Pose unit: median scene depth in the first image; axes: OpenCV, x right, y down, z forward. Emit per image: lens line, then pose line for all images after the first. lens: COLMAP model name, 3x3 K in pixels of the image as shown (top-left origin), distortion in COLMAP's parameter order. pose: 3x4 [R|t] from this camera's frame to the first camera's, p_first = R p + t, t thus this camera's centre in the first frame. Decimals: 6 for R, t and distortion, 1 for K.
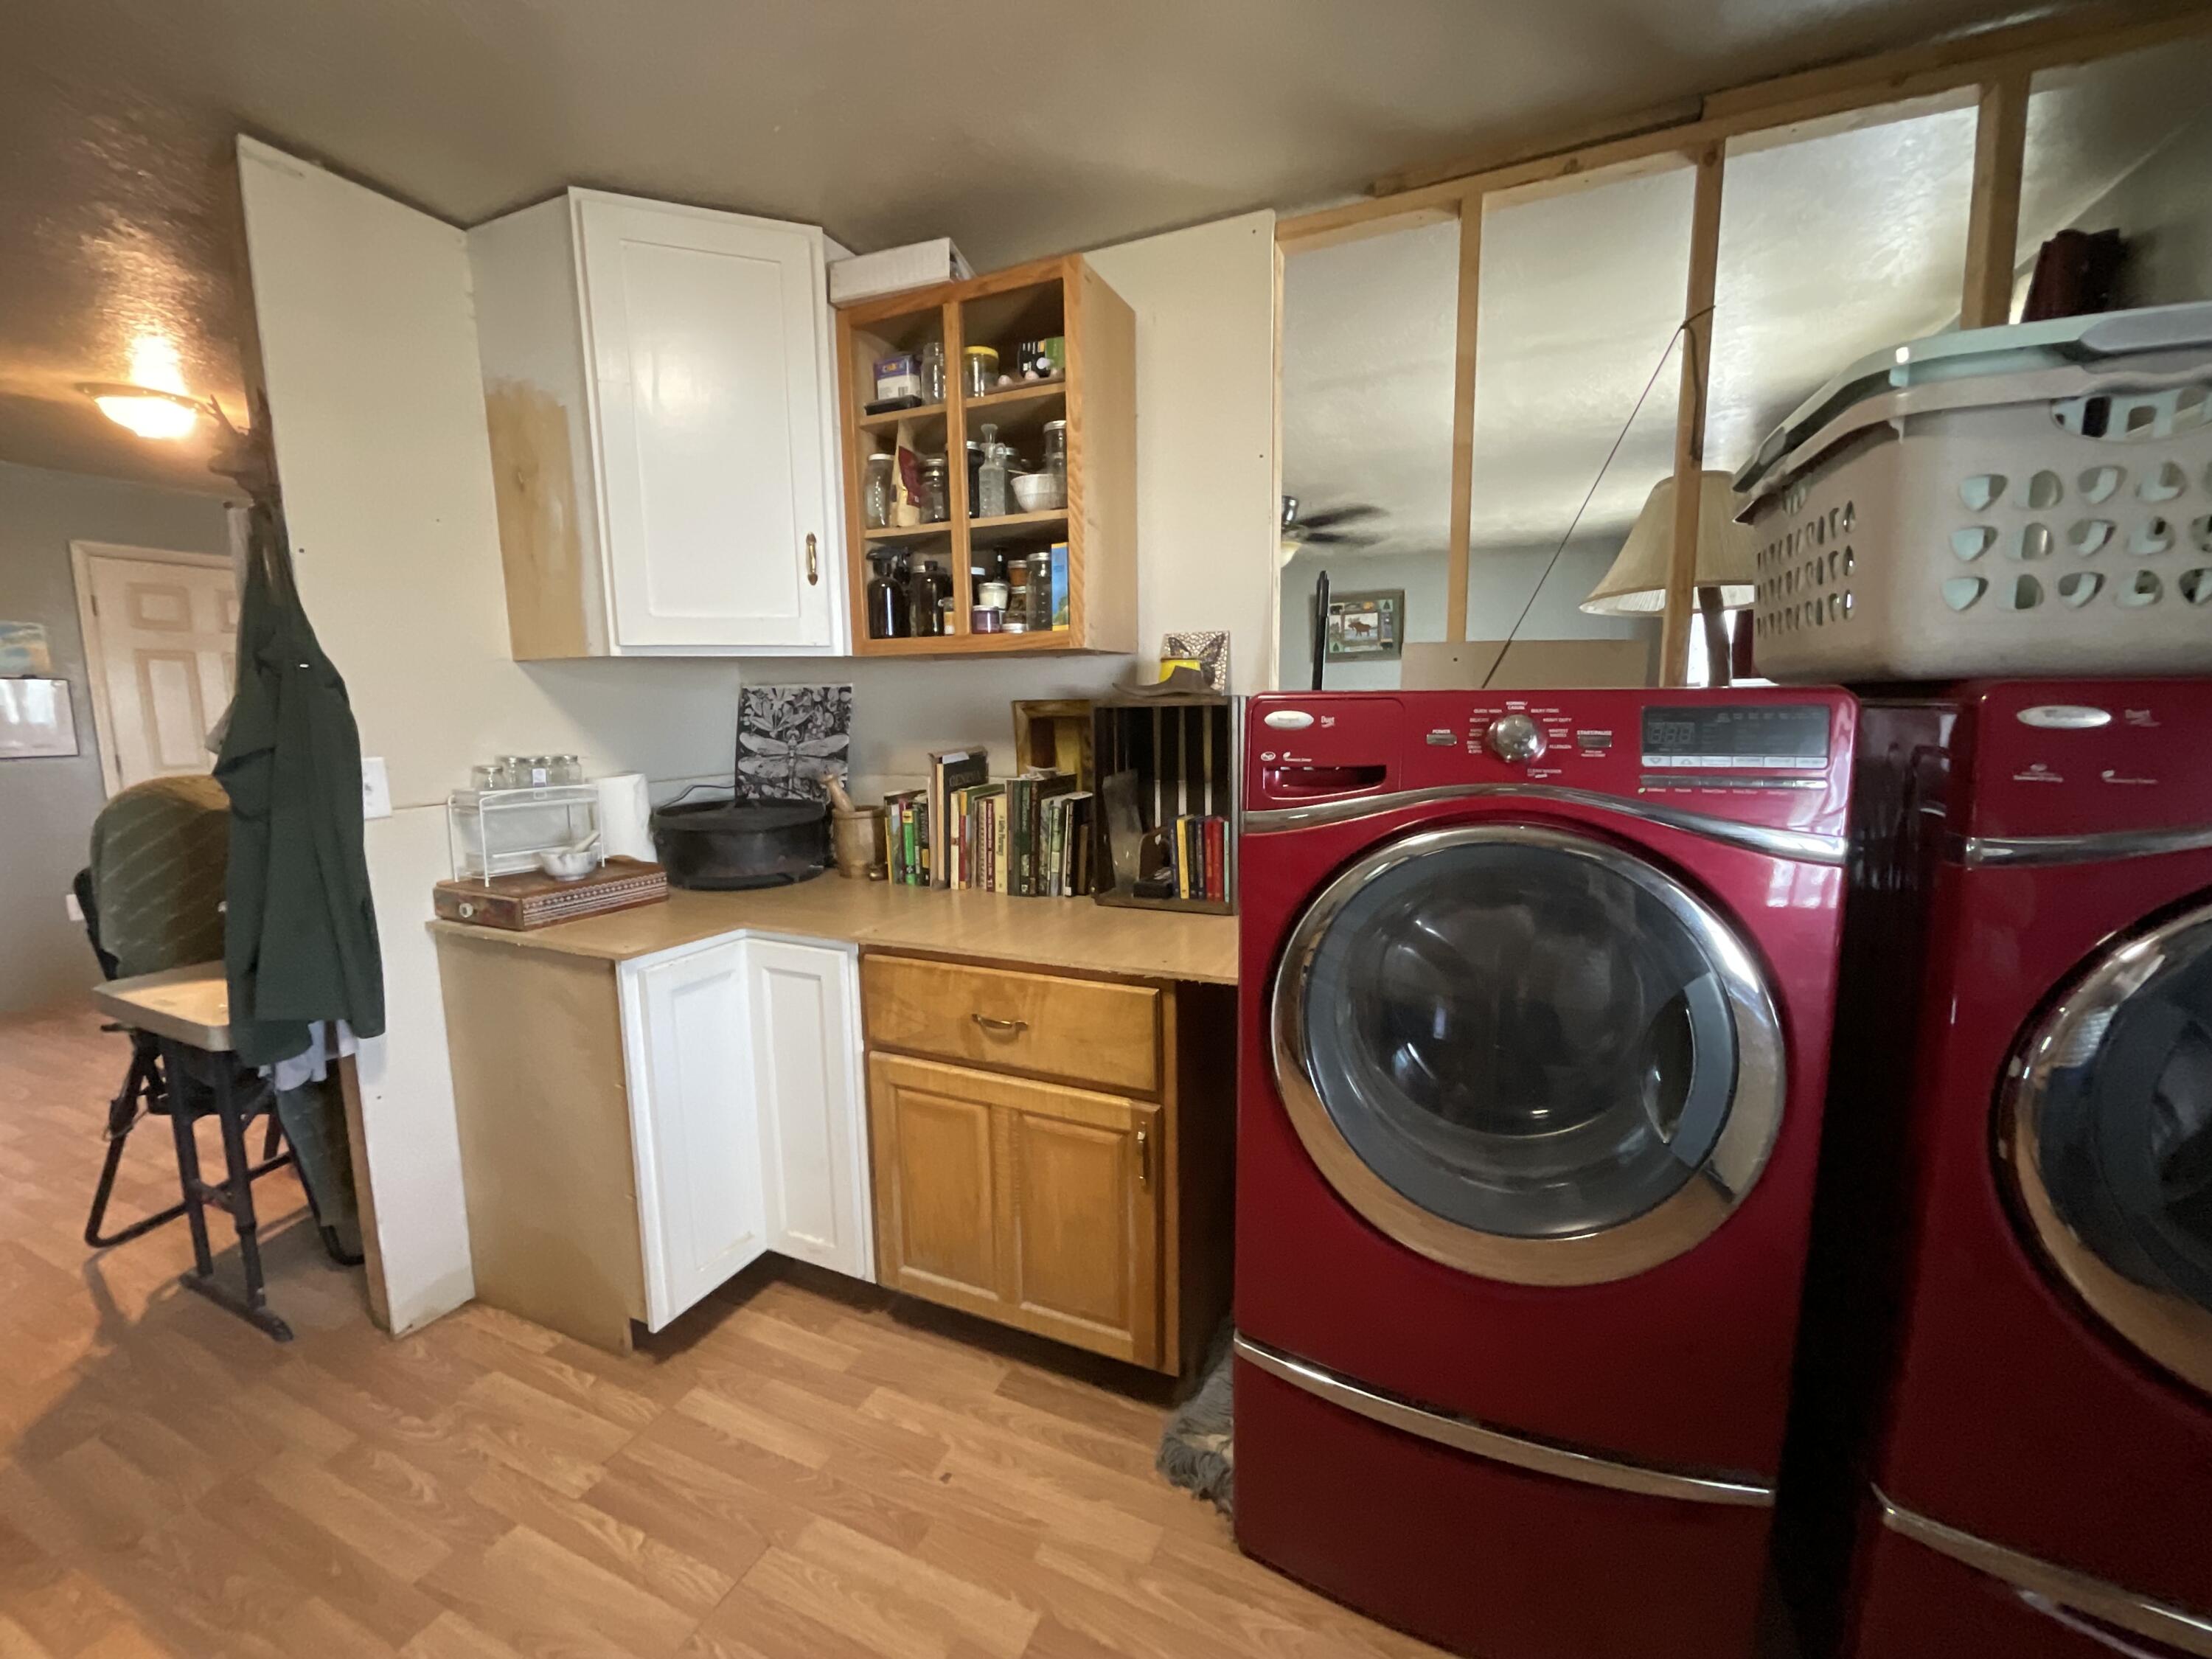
lens RADIAL K [[889.4, 0, 1096.7], [0, 889.4, 828.0], [0, 0, 1]] dist [-0.000335, -0.001005]
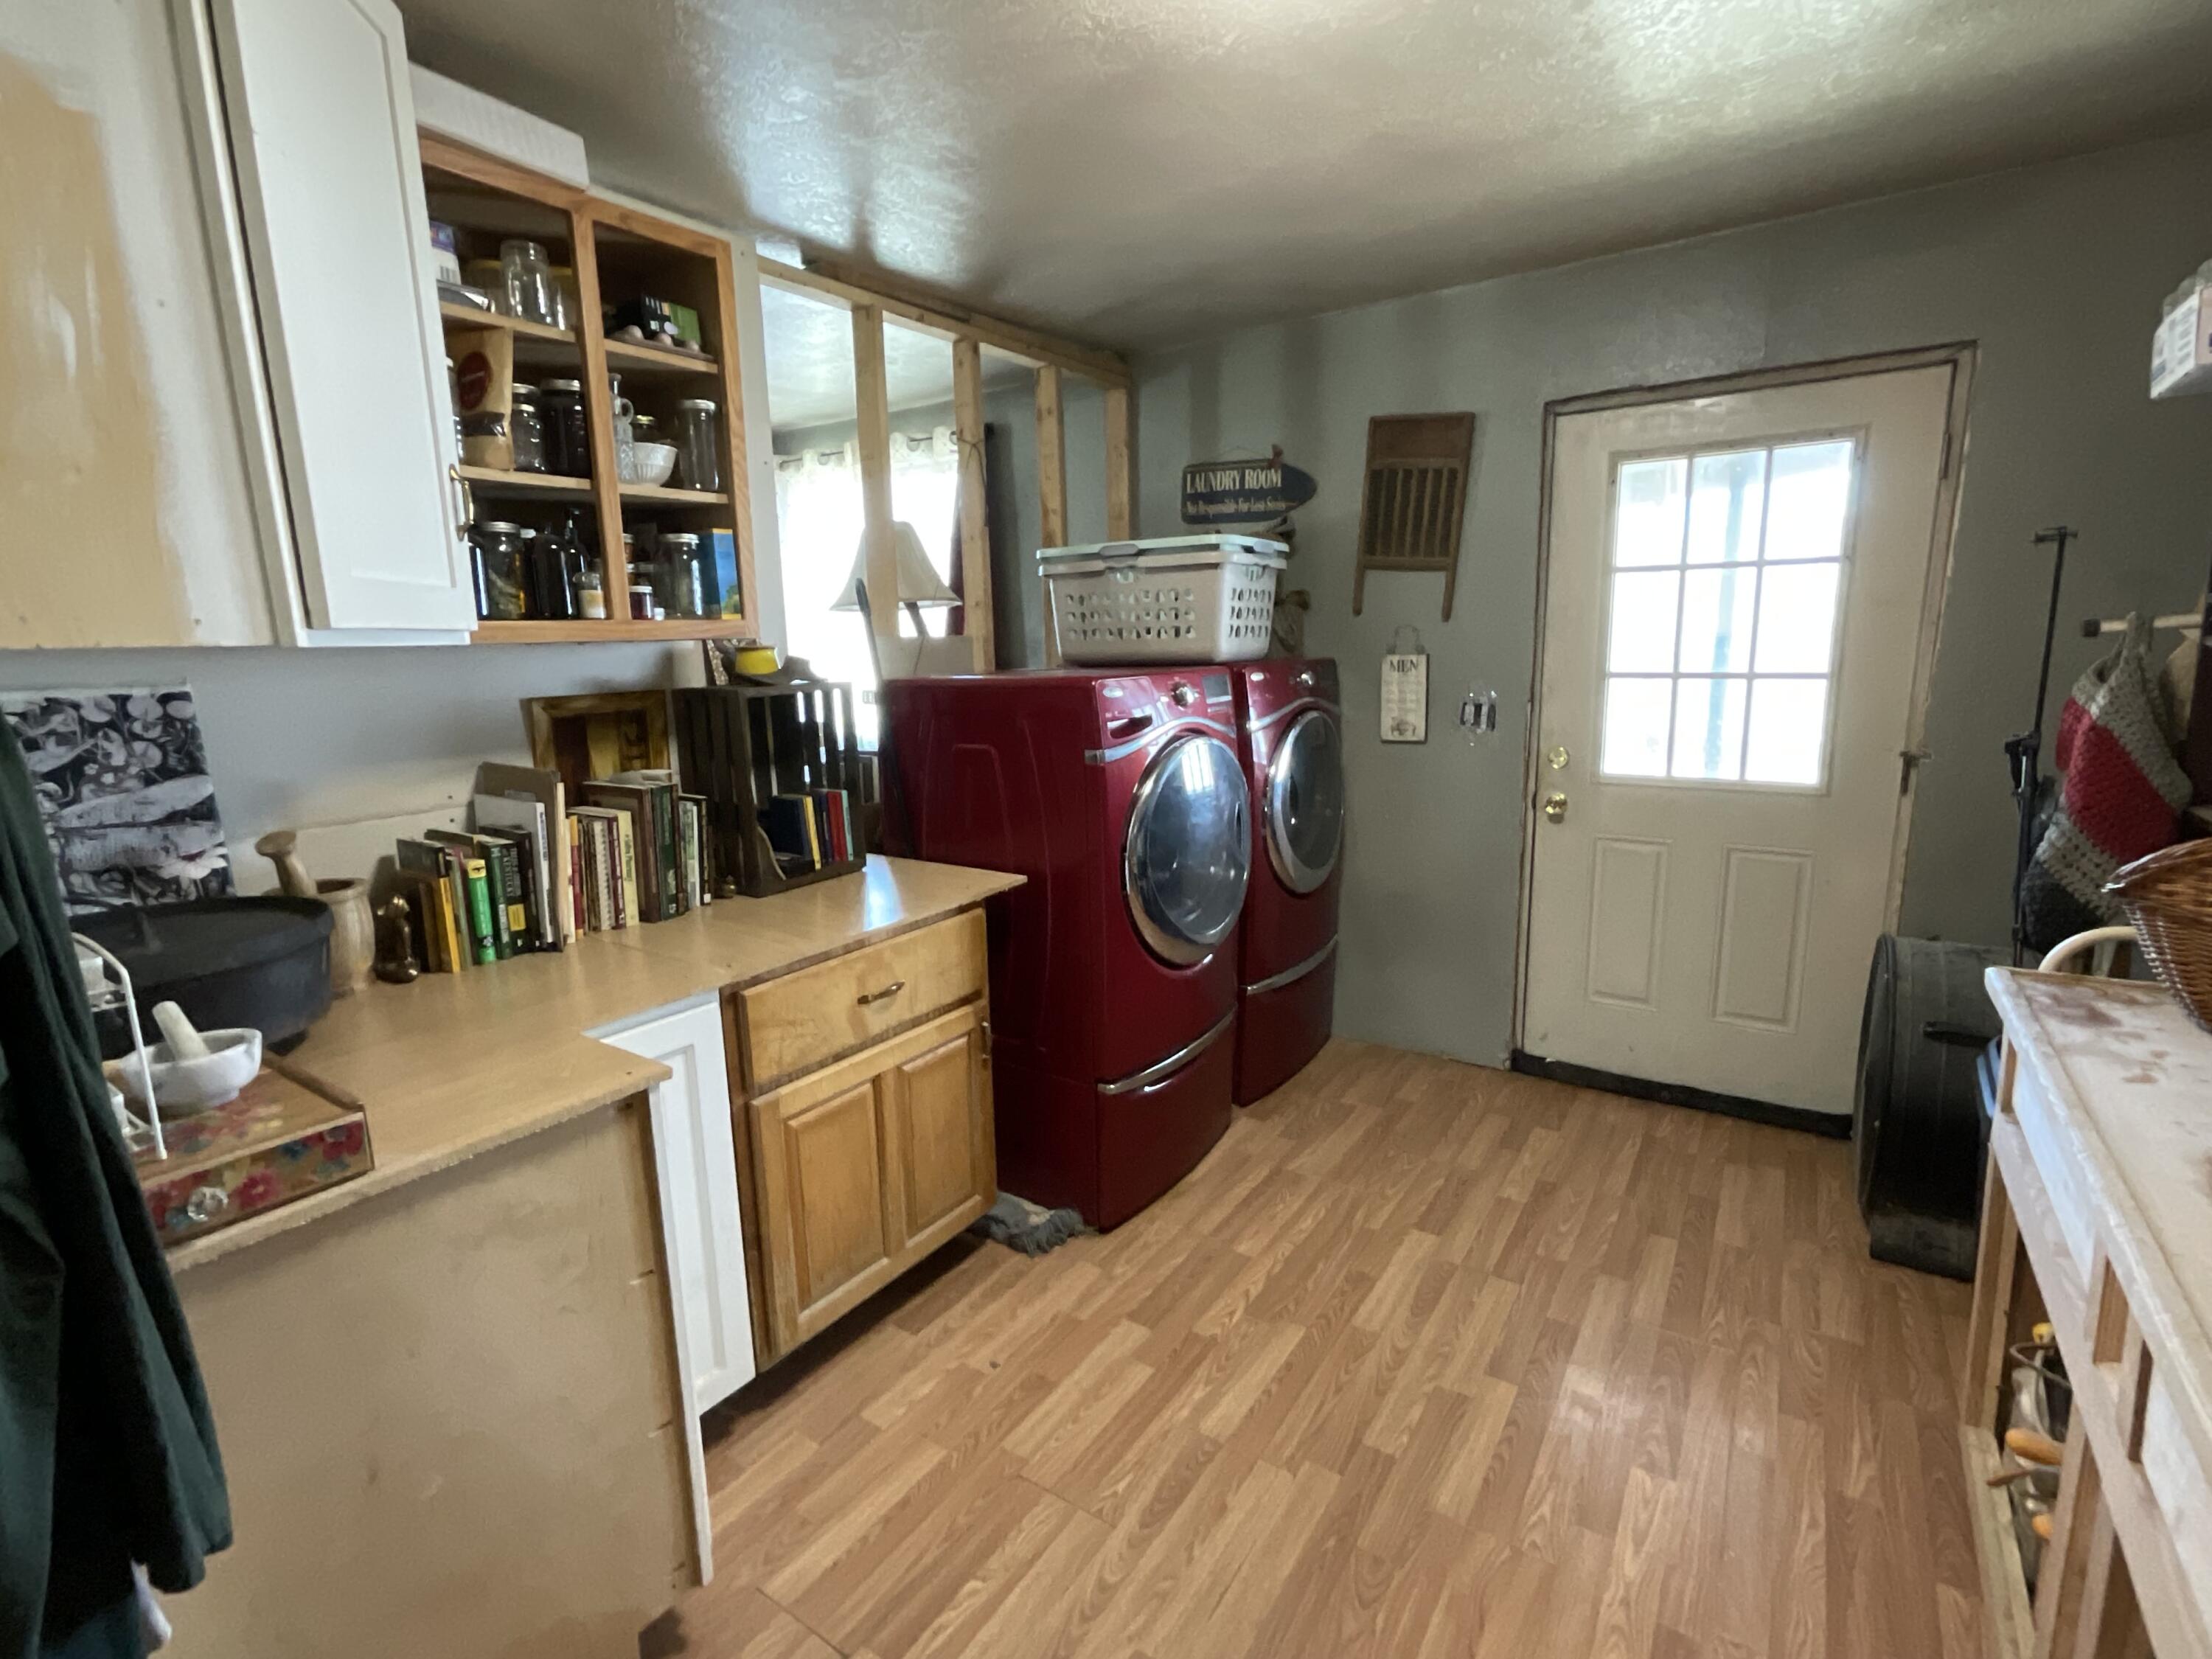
lens RADIAL K [[1015.1, 0, 1110.3], [0, 1015.1, 823.9], [0, 0, 1]] dist [-0.001536, 0.000063]
pose [[0.185482, -0.169962, 0.967837, -1.051594], [0.163671, 0.976514, 0.140118, -0.091757], [-0.968921, 0.132417, 0.208944, 0.396088]]
